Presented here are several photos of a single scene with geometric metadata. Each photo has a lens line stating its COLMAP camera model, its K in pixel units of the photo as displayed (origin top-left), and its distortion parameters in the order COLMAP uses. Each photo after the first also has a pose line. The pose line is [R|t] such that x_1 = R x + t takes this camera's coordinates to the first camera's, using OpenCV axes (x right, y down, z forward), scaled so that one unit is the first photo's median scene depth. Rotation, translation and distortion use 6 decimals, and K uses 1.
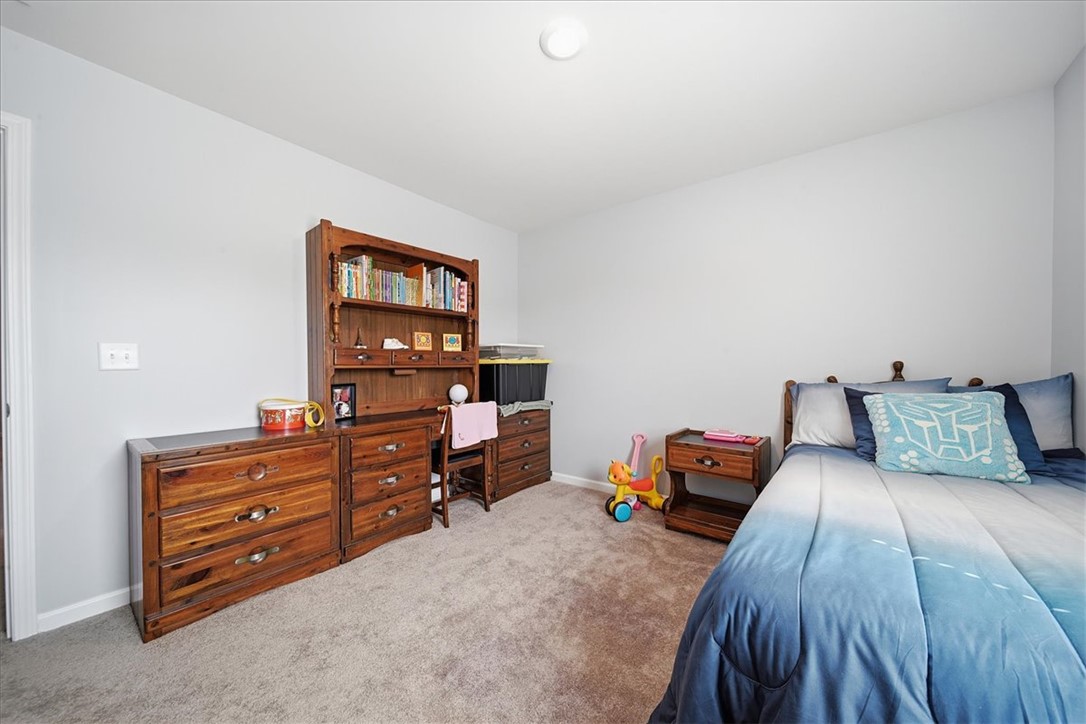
lens RADIAL K [[379.6, 0, 541.4], [0, 379.6, 363.7], [0, 0, 1]] dist [-0.008868, -0.000178]
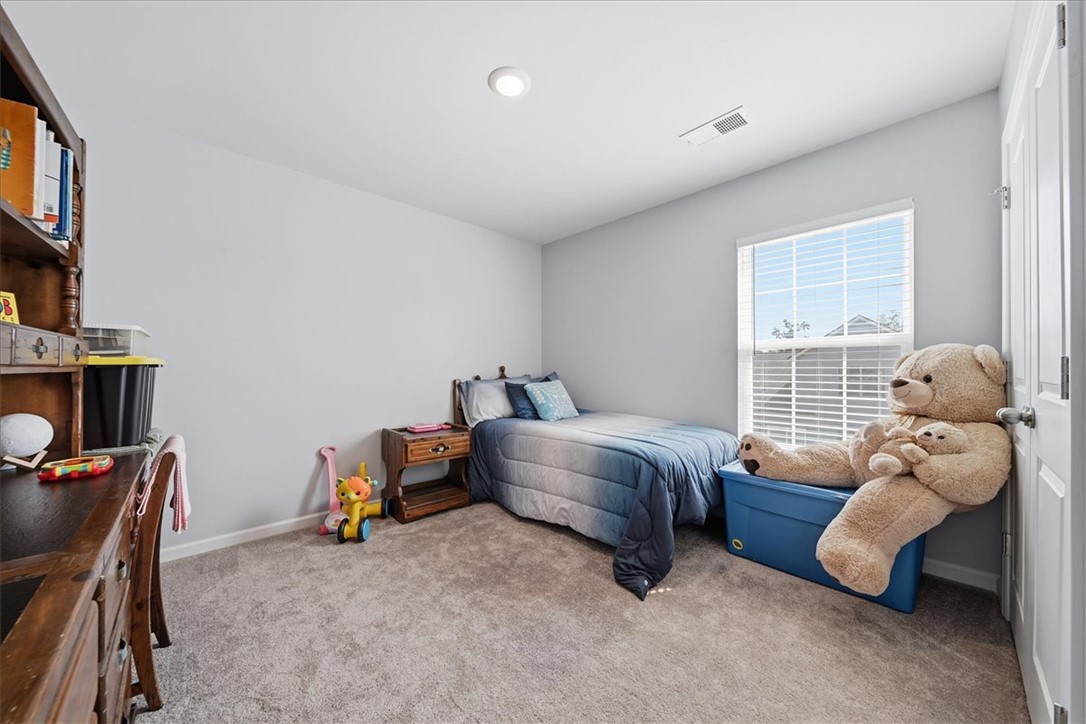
lens RADIAL K [[379.6, 0, 542.0], [0, 379.6, 365.3], [0, 0, 1]] dist [-0.008868, -0.000178]
pose [[0.158826, 0.011185, 0.987243, -0.699462], [-0.000046, 0.999936, -0.011322, 0.008160], [-0.987307, 0.001752, 0.158816, 0.488689]]
